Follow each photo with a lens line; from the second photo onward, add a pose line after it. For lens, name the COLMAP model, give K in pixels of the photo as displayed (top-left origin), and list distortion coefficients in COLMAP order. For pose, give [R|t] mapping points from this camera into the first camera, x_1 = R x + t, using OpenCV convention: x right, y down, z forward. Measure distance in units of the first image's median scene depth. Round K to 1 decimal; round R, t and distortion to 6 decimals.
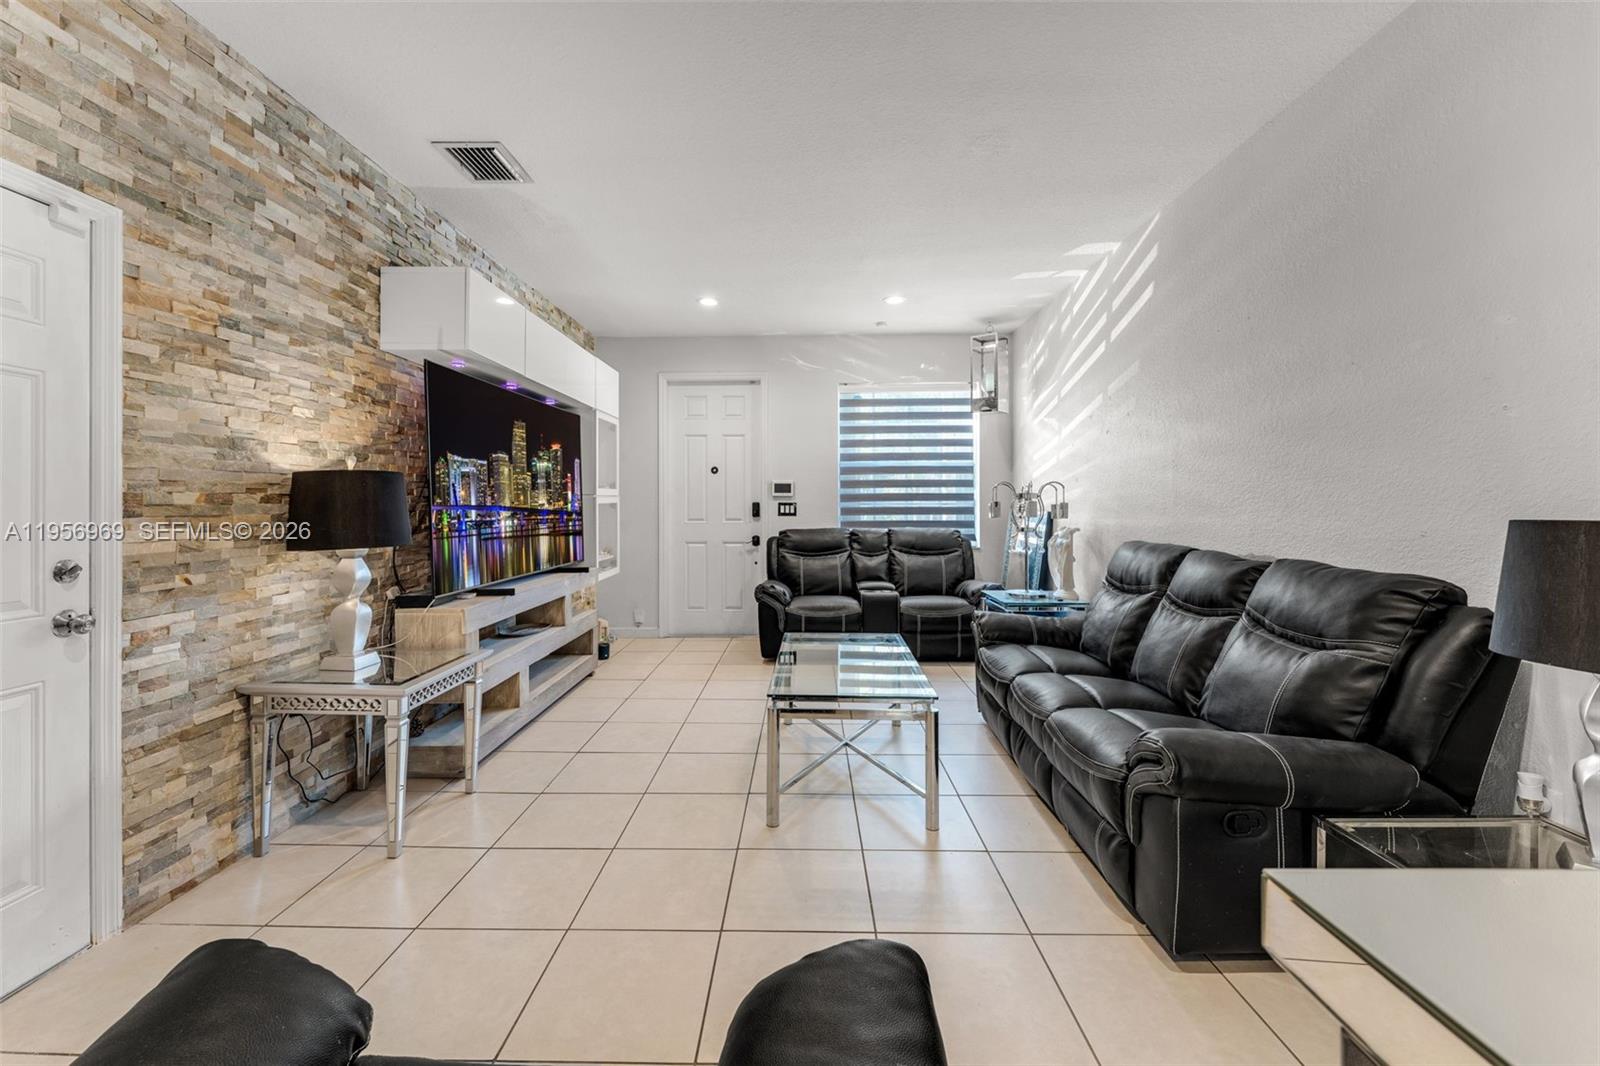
lens RADIAL K [[654.9, 0, 794.9], [0, 654.9, 505.6], [0, 0, 1]] dist [0.000325, 0.000262]
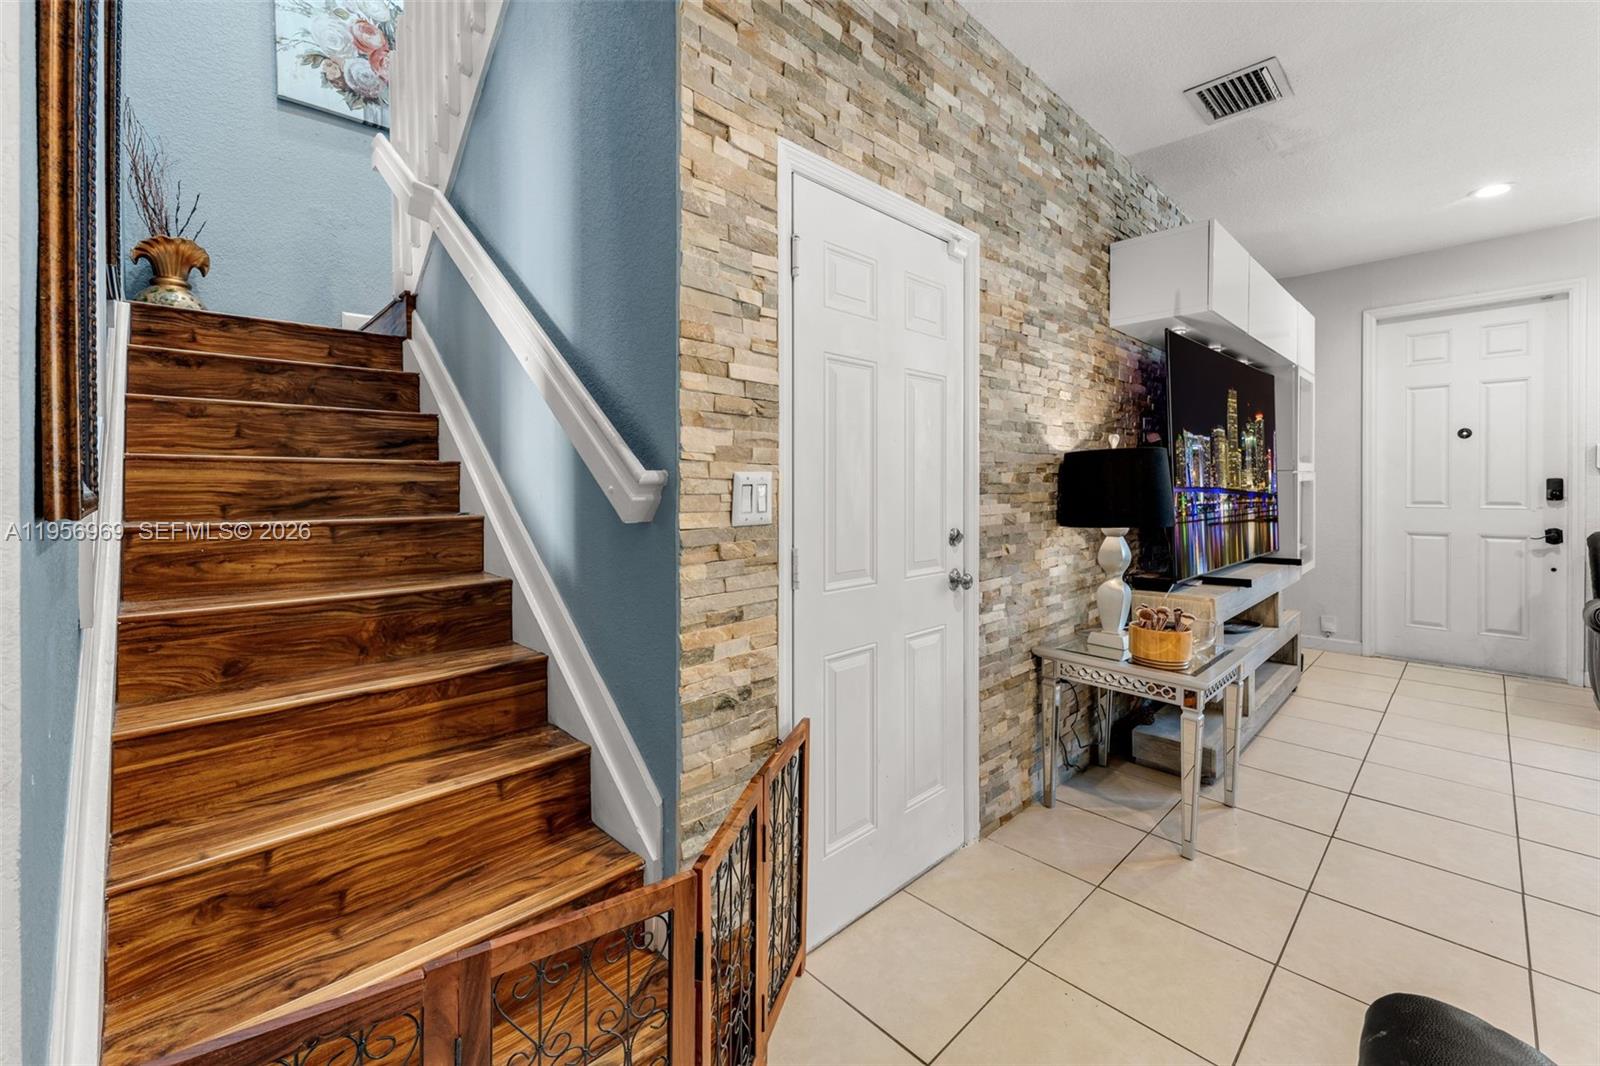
lens RADIAL K [[654.9, 0, 780.7], [0, 654.9, 489.7], [0, 0, 1]] dist [0.000325, 0.000262]
pose [[0.691904, 0.003219, -0.721982, -0.233837], [0.002353, 0.999975, 0.006713, 0.000699], [0.721986, -0.006344, 0.691879, -0.045919]]
